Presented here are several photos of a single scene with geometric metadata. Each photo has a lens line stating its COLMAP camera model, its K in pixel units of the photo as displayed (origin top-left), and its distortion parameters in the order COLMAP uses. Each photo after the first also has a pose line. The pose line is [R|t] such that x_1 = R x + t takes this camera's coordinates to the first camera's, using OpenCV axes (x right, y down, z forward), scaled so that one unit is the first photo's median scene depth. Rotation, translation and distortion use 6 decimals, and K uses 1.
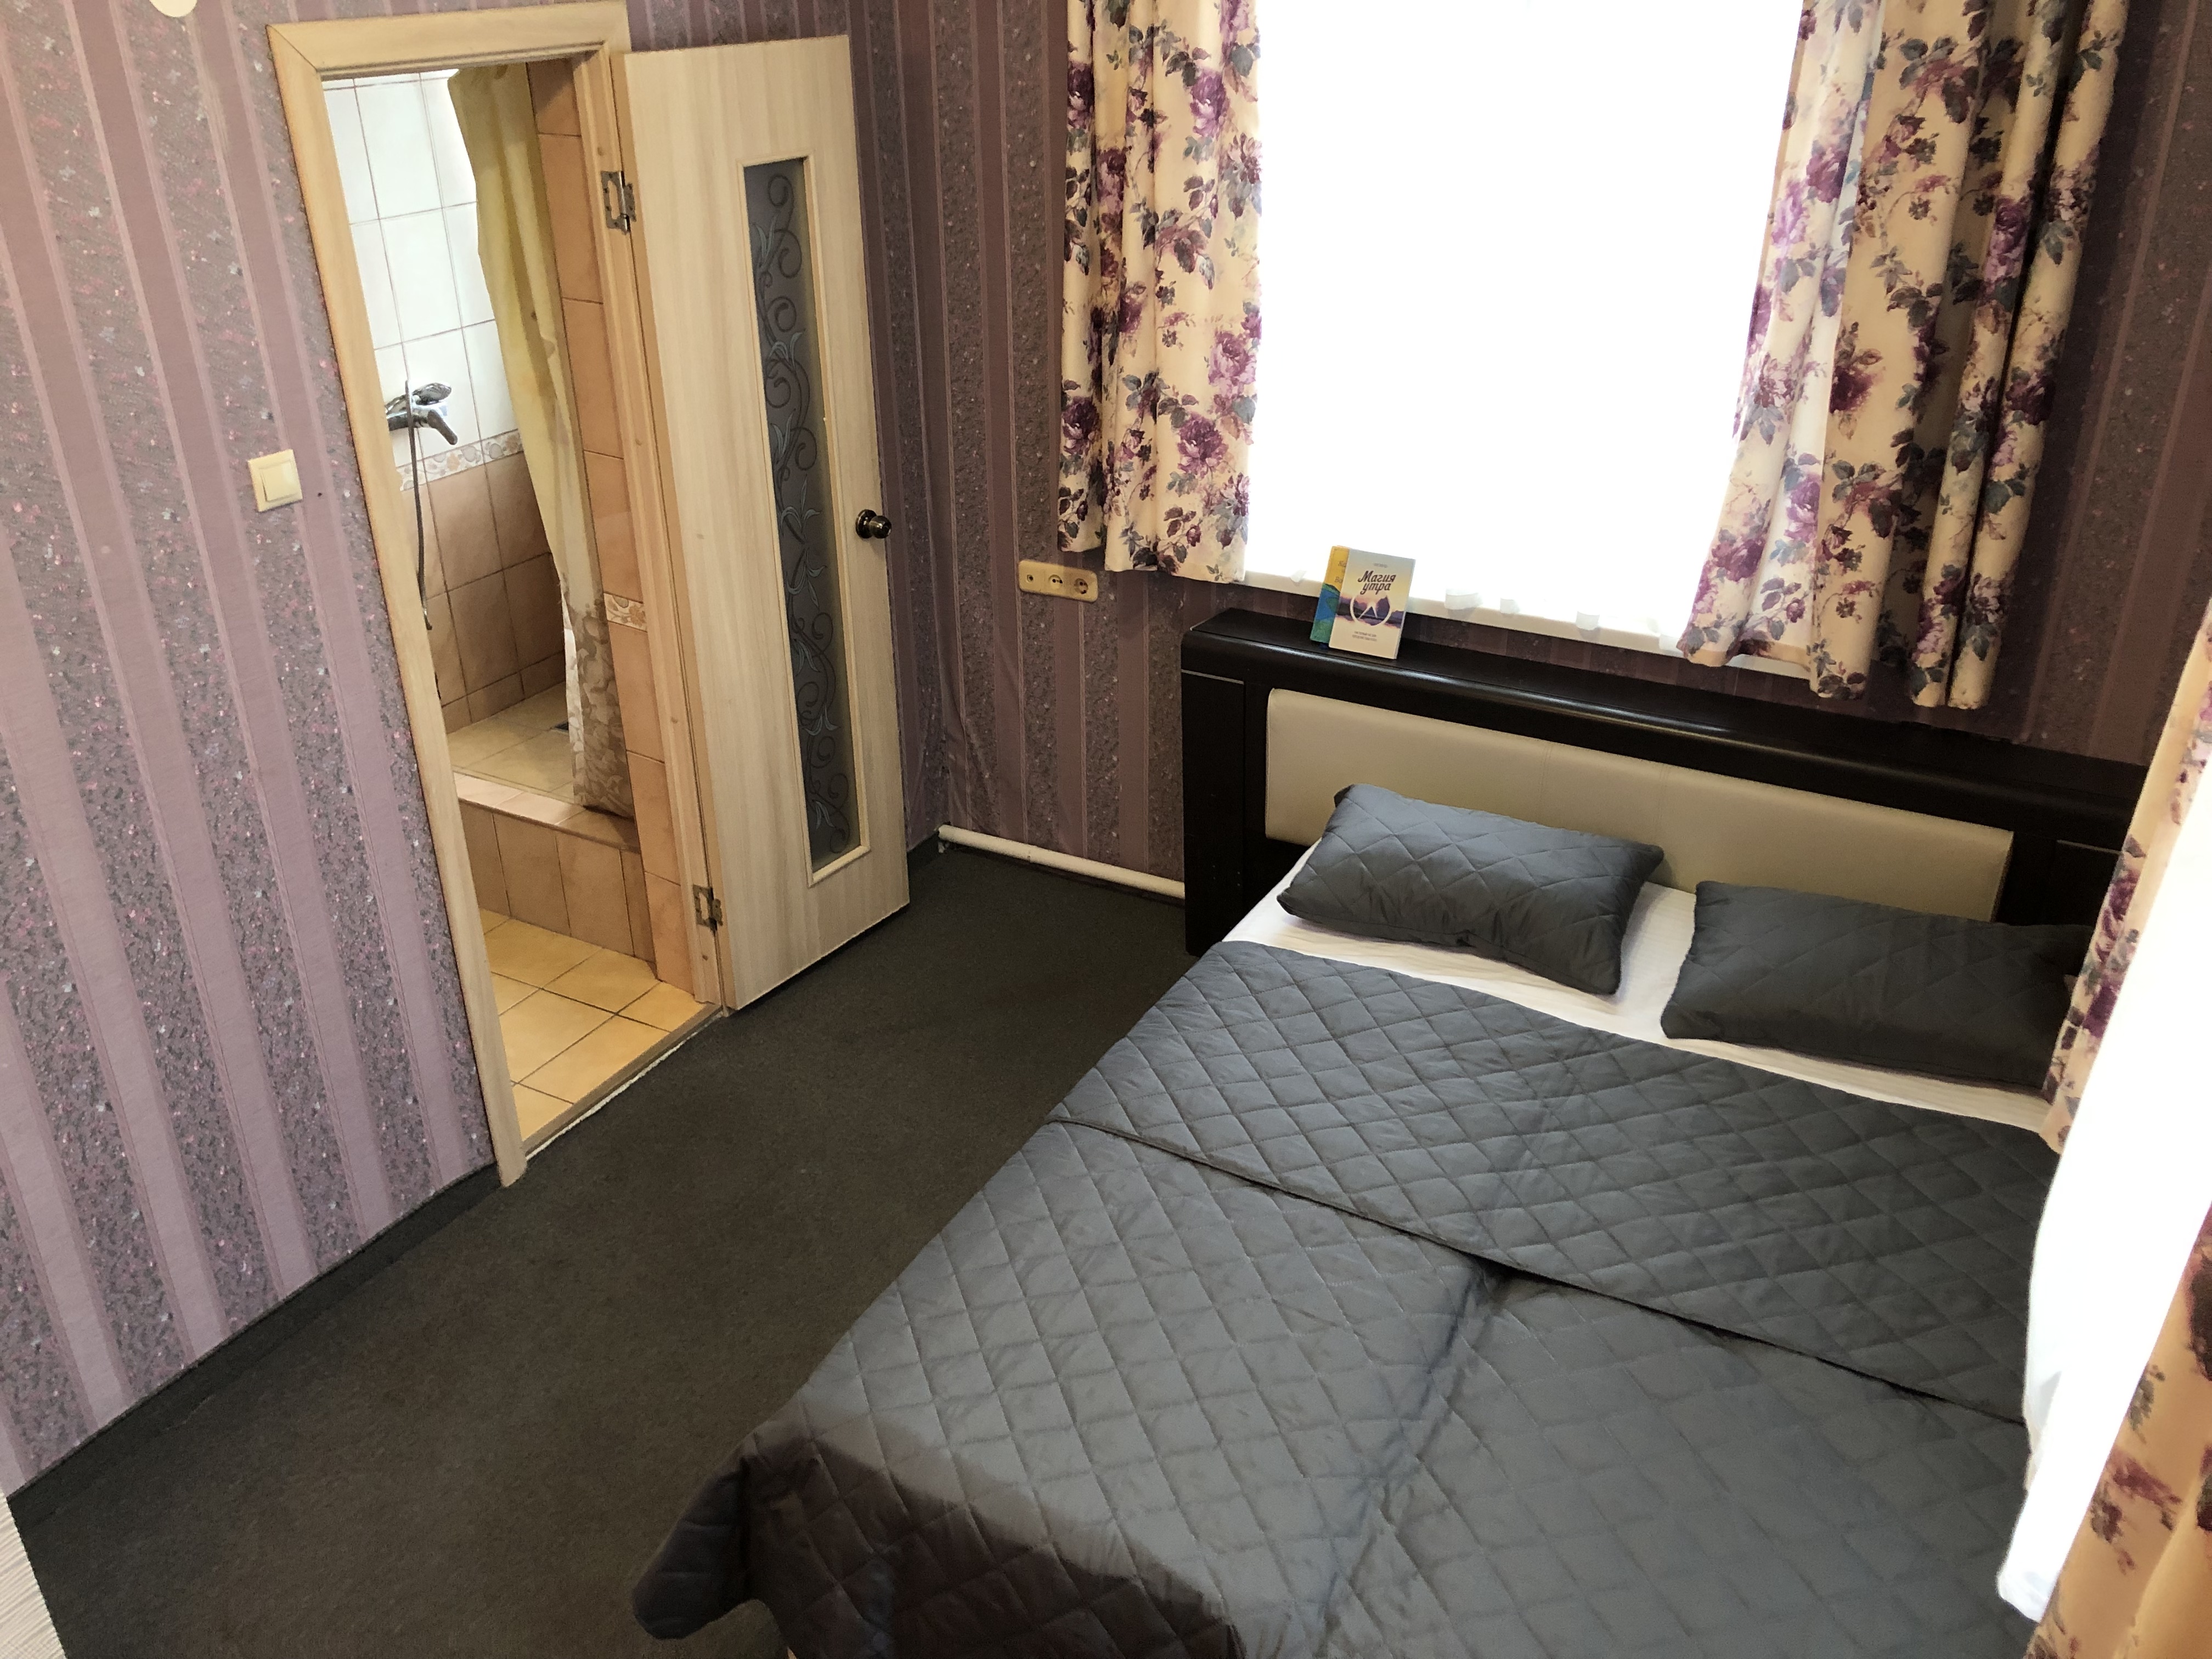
lens RADIAL K [[1840.8, 0, 1103.5], [0, 1840.8, 829.0], [0, 0, 1]] dist [0.005295, 0.001628]
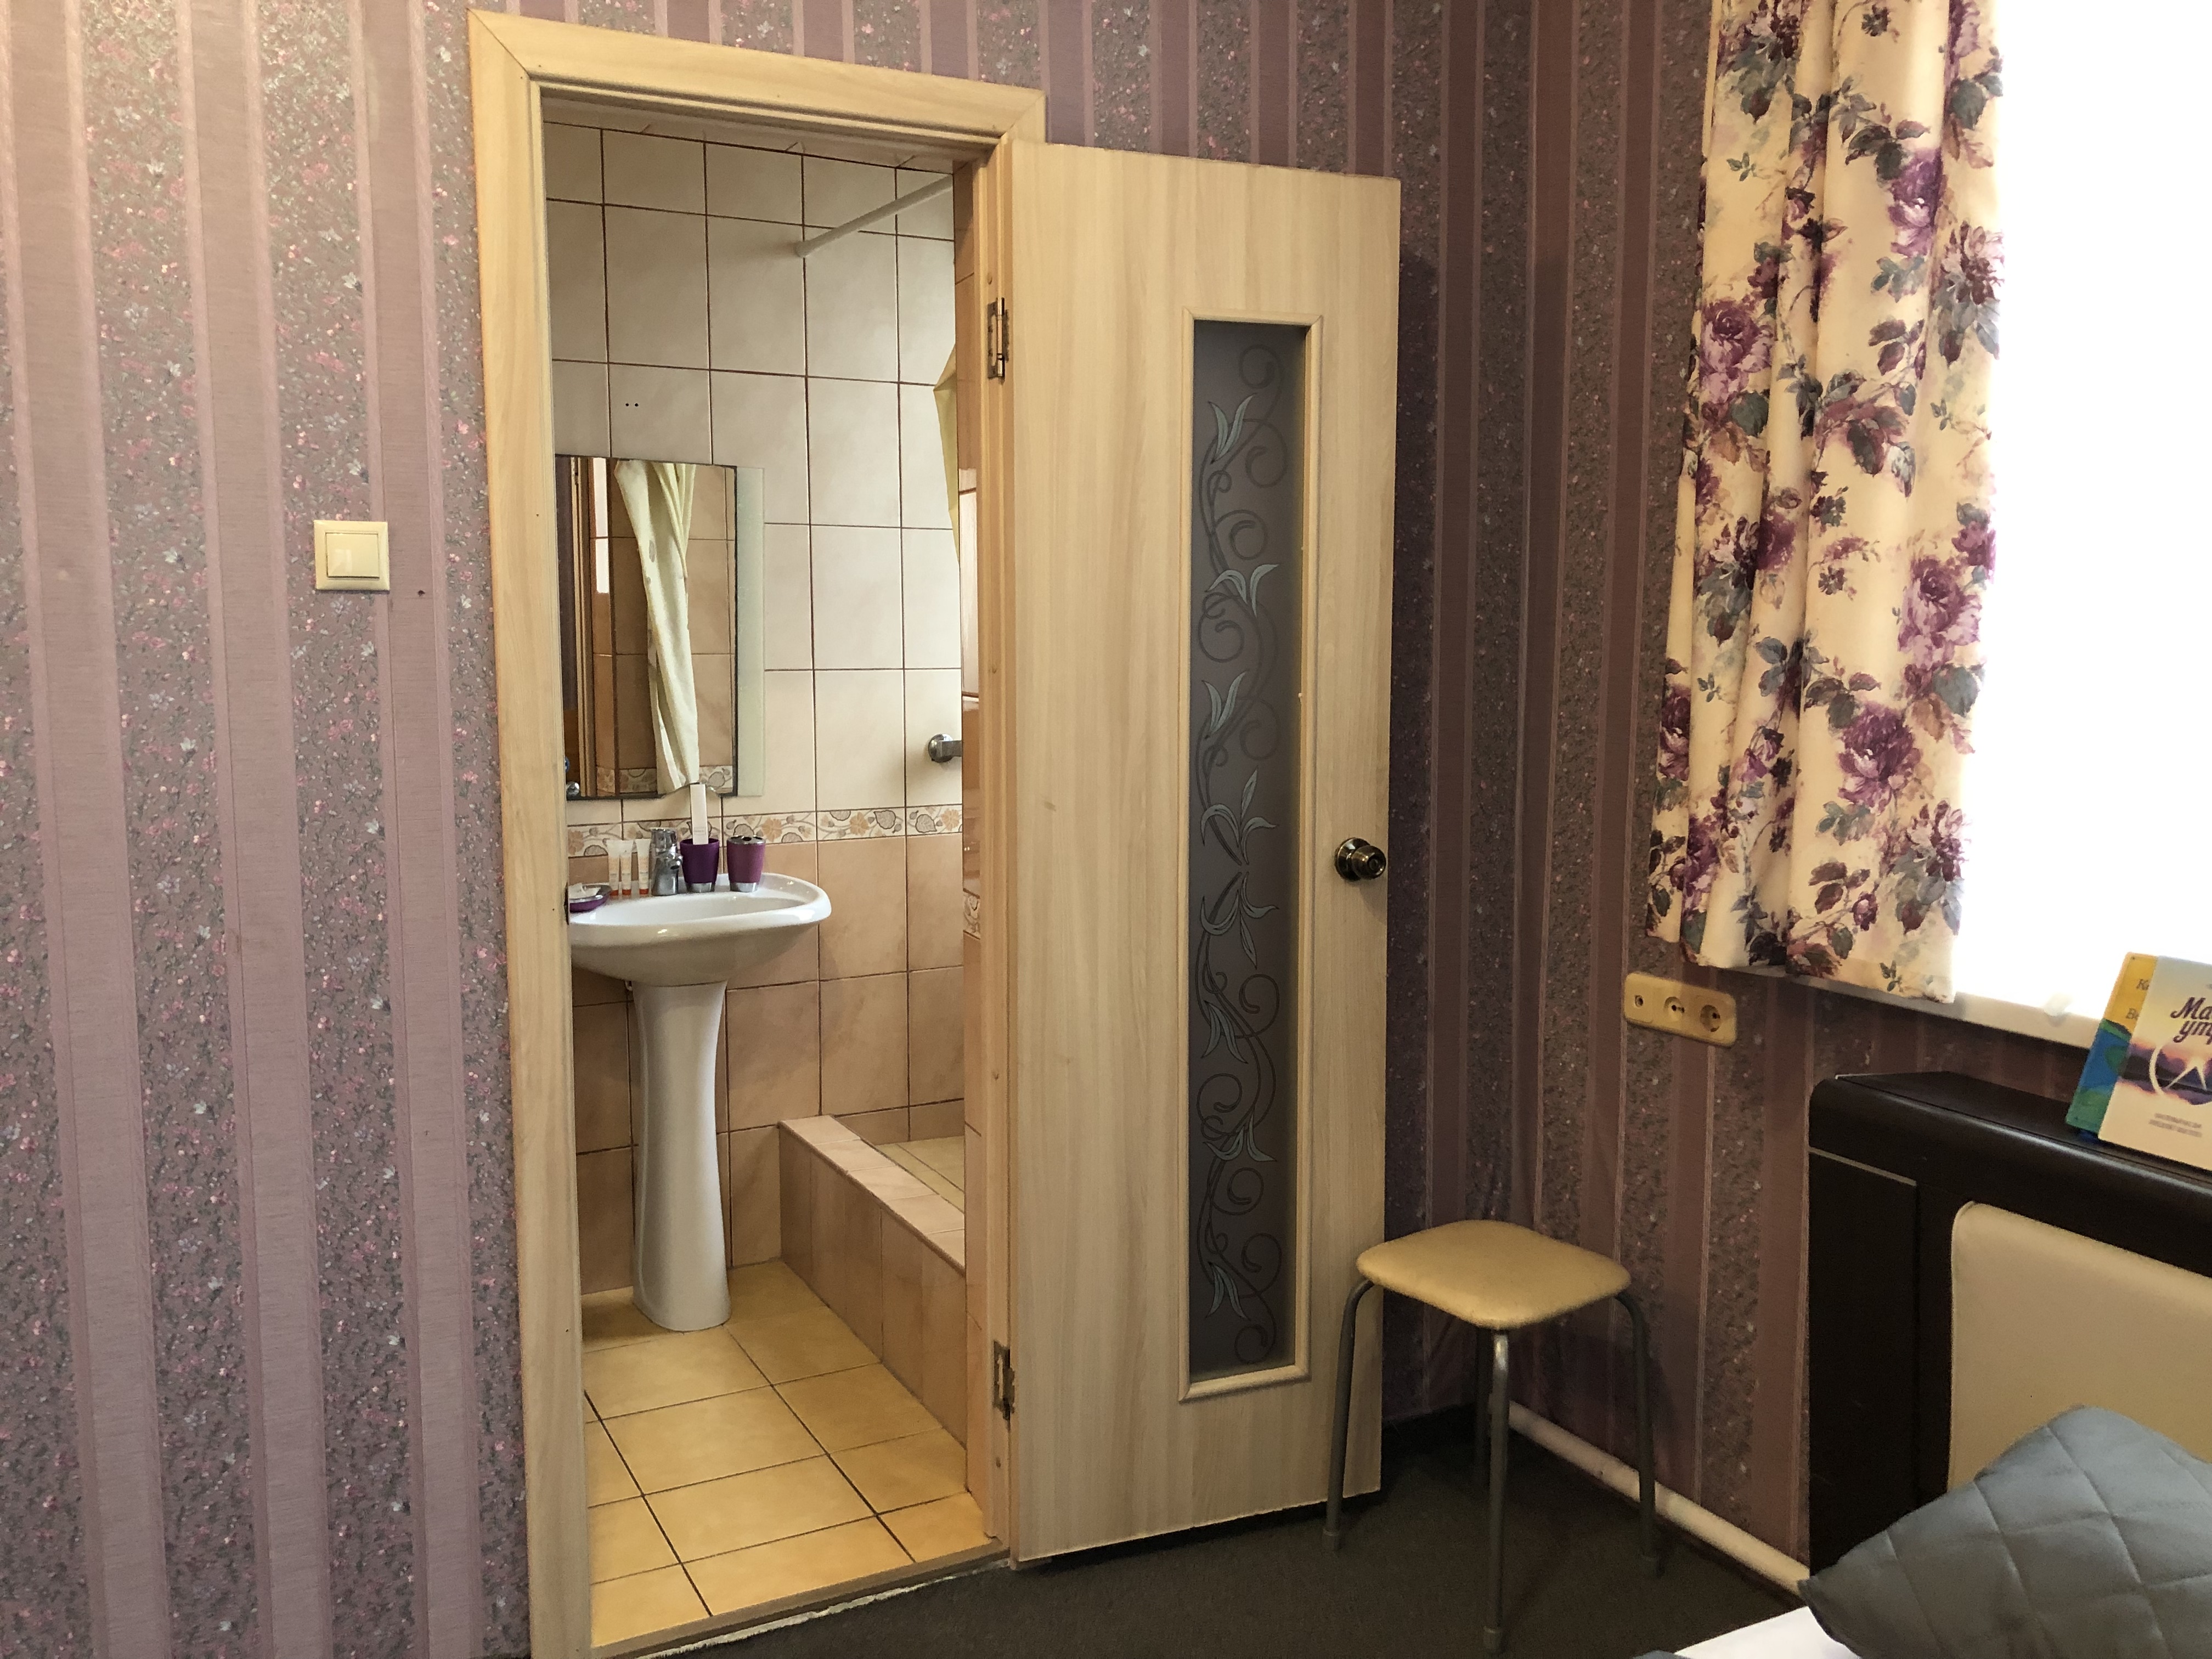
lens RADIAL K [[1840.8, 0, 1113.8], [0, 1840.8, 821.0], [0, 0, 1]] dist [0.005295, 0.001628]
pose [[0.835217, 0.065509, -0.546004, 0.170458], [-0.253576, 0.926901, -0.276685, 0.030766], [0.487966, 0.369545, 0.790775, 0.437583]]
